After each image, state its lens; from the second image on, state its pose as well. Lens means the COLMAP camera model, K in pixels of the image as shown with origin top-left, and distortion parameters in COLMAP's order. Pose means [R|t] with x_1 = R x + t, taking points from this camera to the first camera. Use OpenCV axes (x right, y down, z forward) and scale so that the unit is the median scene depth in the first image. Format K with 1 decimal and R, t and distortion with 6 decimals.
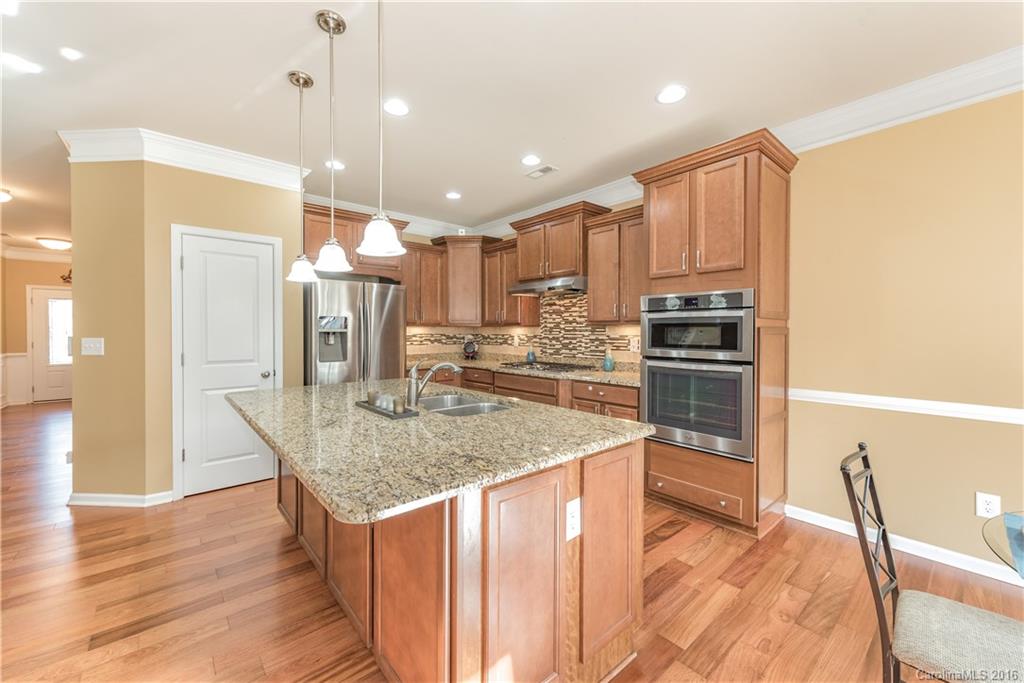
lens RADIAL K [[403.5, 0, 512.3], [0, 403.5, 326.4], [0, 0, 1]] dist [0.010979, -0.002728]
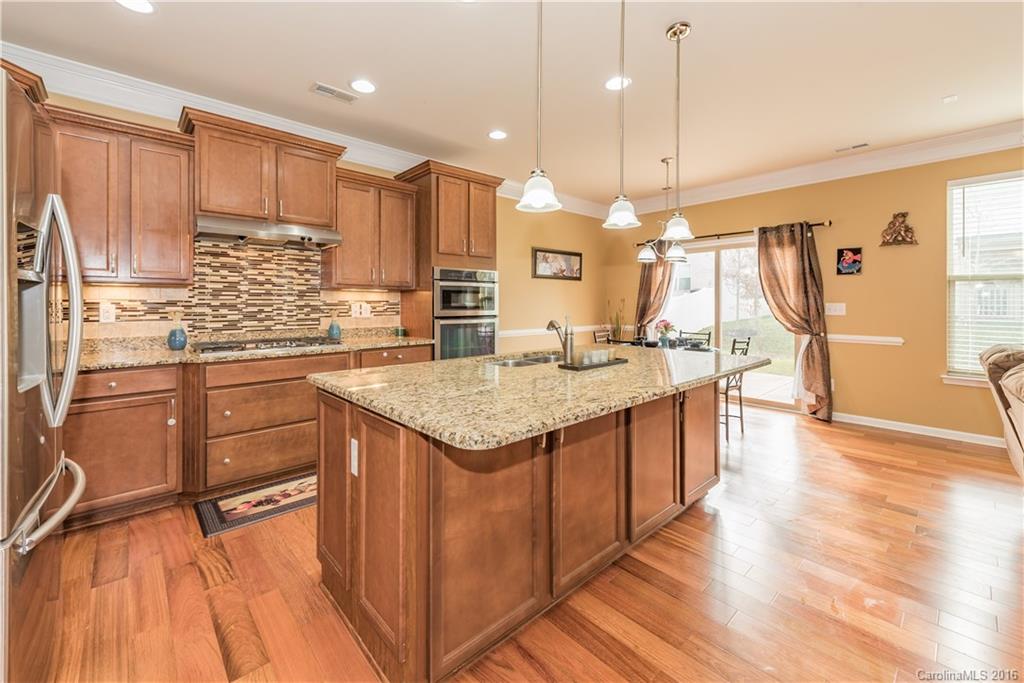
lens RADIAL K [[403.5, 0, 502.3], [0, 403.5, 308.2], [0, 0, 1]] dist [0.010979, -0.002728]
pose [[-0.010748, -0.010147, 0.999891, -0.781407], [-0.009407, 0.999905, 0.010046, 0.030747], [-0.999898, -0.009298, -0.010843, 0.725521]]
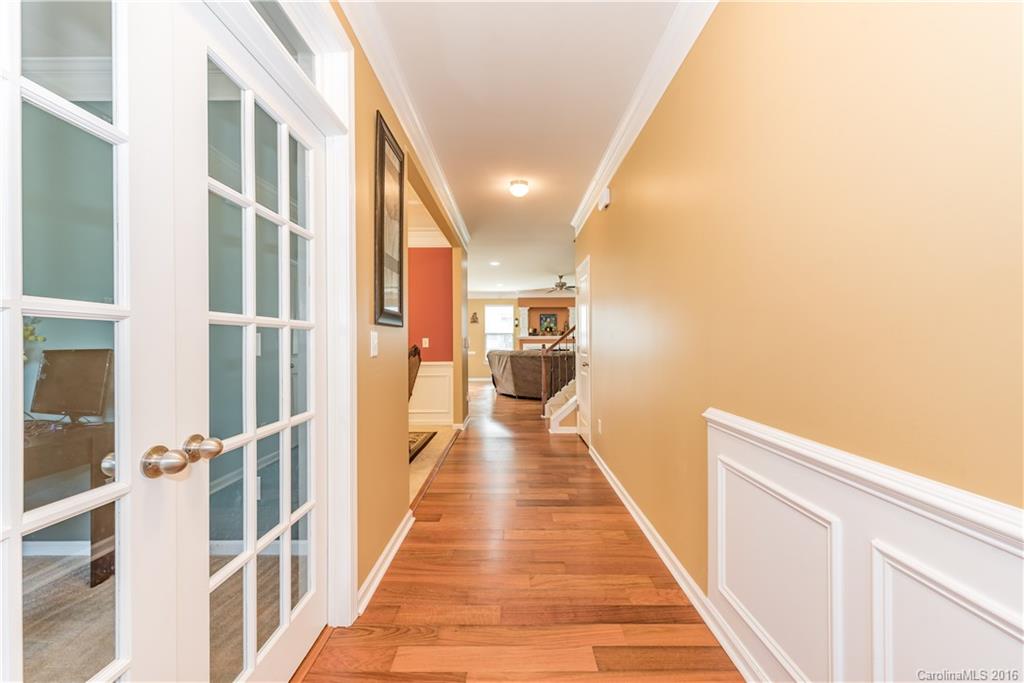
lens RADIAL K [[403.5, 0, 512.2], [0, 403.5, 342.6], [0, 0, 1]] dist [0.010979, -0.002728]
pose [[-0.753924, 0.007108, 0.656923, -2.303593], [0.001322, 0.999956, -0.009303, 0.064059], [-0.656960, -0.006145, -0.753900, 2.128636]]
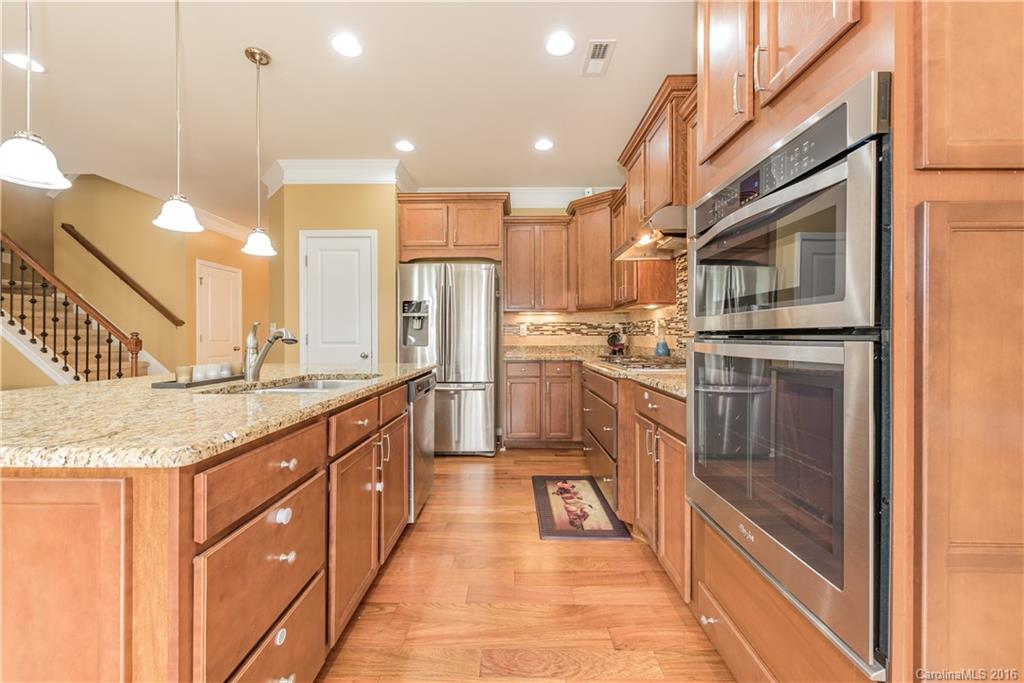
lens RADIAL K [[403.5, 0, 513.0], [0, 403.5, 336.5], [0, 0, 1]] dist [0.010979, -0.002728]
pose [[0.753009, -0.003807, -0.657999, 0.425299], [0.011739, 0.999902, 0.007649, 0.062953], [0.657906, -0.013484, 0.752980, 0.444492]]
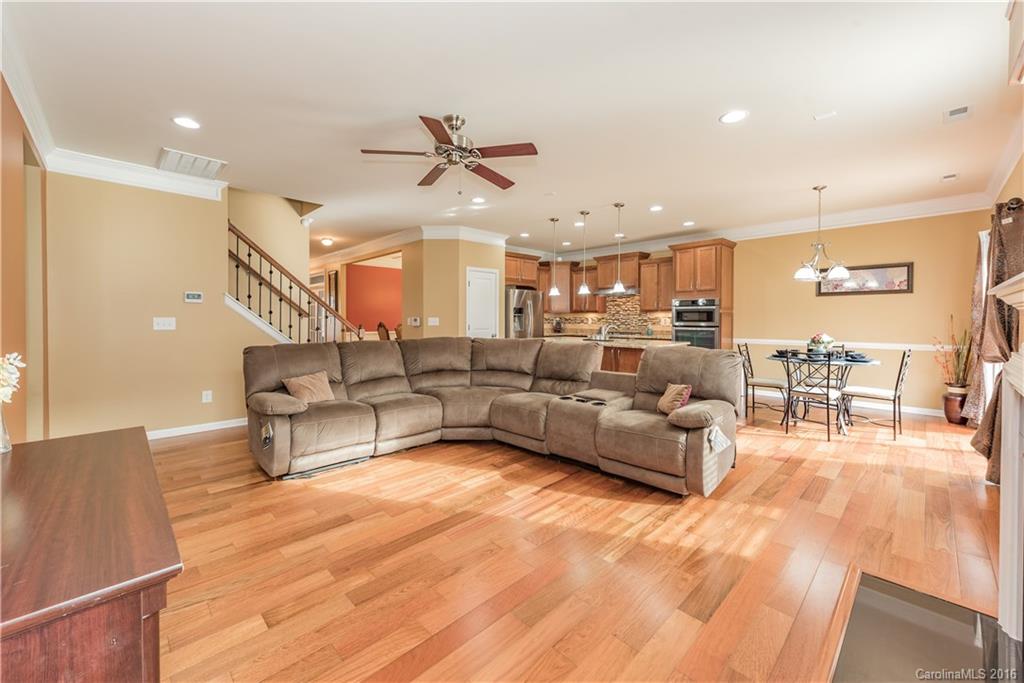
lens RADIAL K [[403.5, 0, 509.2], [0, 403.5, 318.7], [0, 0, 1]] dist [0.010979, -0.002728]
pose [[0.998638, 0.002691, 0.052112, -0.651193], [-0.003242, 0.999940, 0.010493, 0.012499], [-0.052081, -0.010648, 0.998586, -1.123038]]
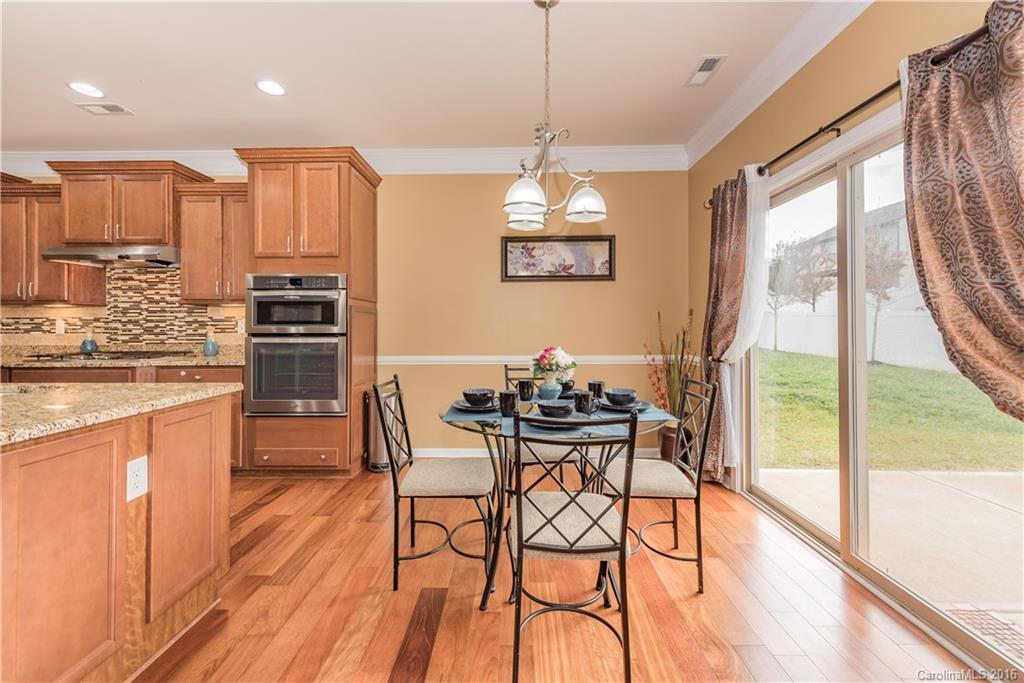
lens RADIAL K [[403.5, 0, 508.5], [0, 403.5, 324.8], [0, 0, 1]] dist [0.010979, -0.002728]
pose [[0.669508, 0.003497, 0.742797, 0.008177], [-0.005660, 0.999984, 0.000394, 0.042621], [-0.742783, -0.004468, 0.669517, -0.140580]]
